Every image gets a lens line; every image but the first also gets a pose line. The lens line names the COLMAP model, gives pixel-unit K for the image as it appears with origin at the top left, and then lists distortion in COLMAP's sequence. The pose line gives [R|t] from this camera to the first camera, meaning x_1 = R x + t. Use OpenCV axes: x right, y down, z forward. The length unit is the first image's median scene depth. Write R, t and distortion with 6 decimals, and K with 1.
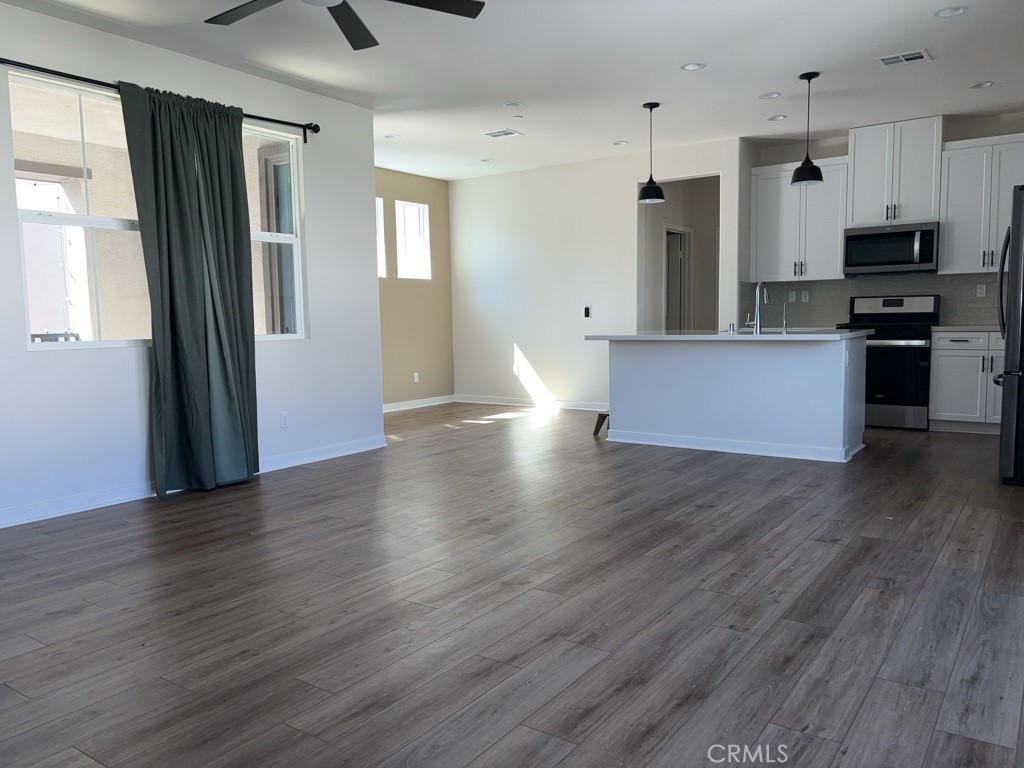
lens RADIAL K [[778.1, 0, 507.2], [0, 778.1, 386.1], [0, 0, 1]] dist [0.052535, -0.054637]
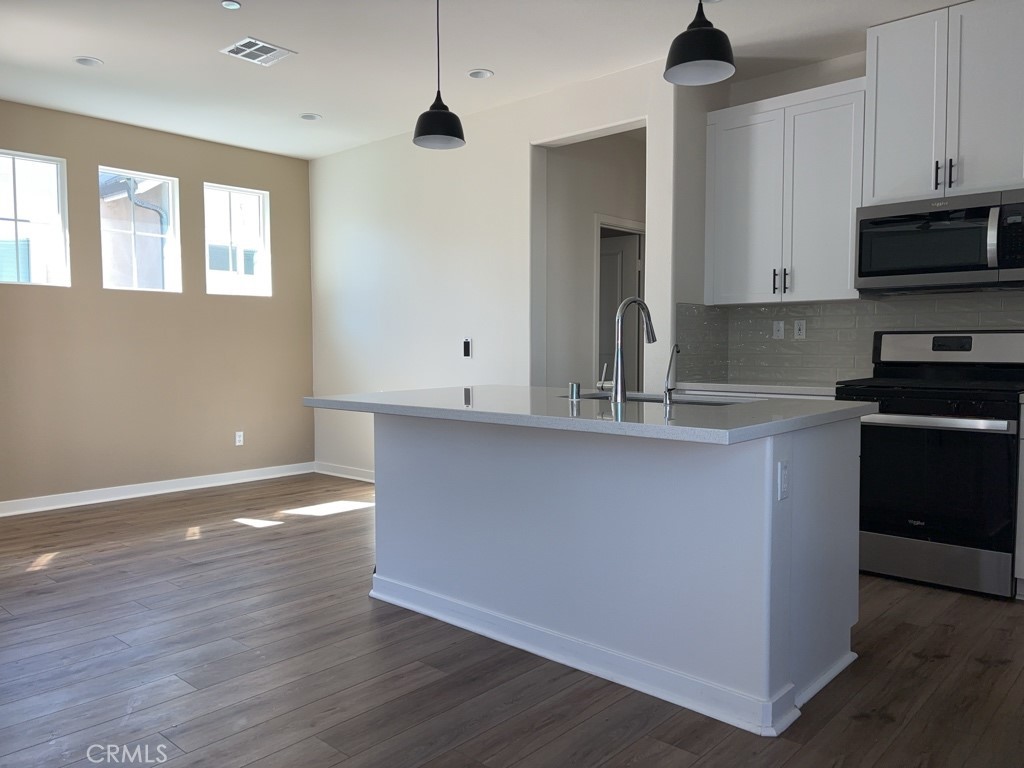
lens RADIAL K [[778.1, 0, 506.5], [0, 778.1, 386.1], [0, 0, 1]] dist [0.052535, -0.054637]
pose [[0.992195, 0.021914, -0.122752, 0.256215], [-0.026228, 0.999090, -0.033645, -0.050775], [0.121903, 0.036602, 0.991867, 0.429200]]
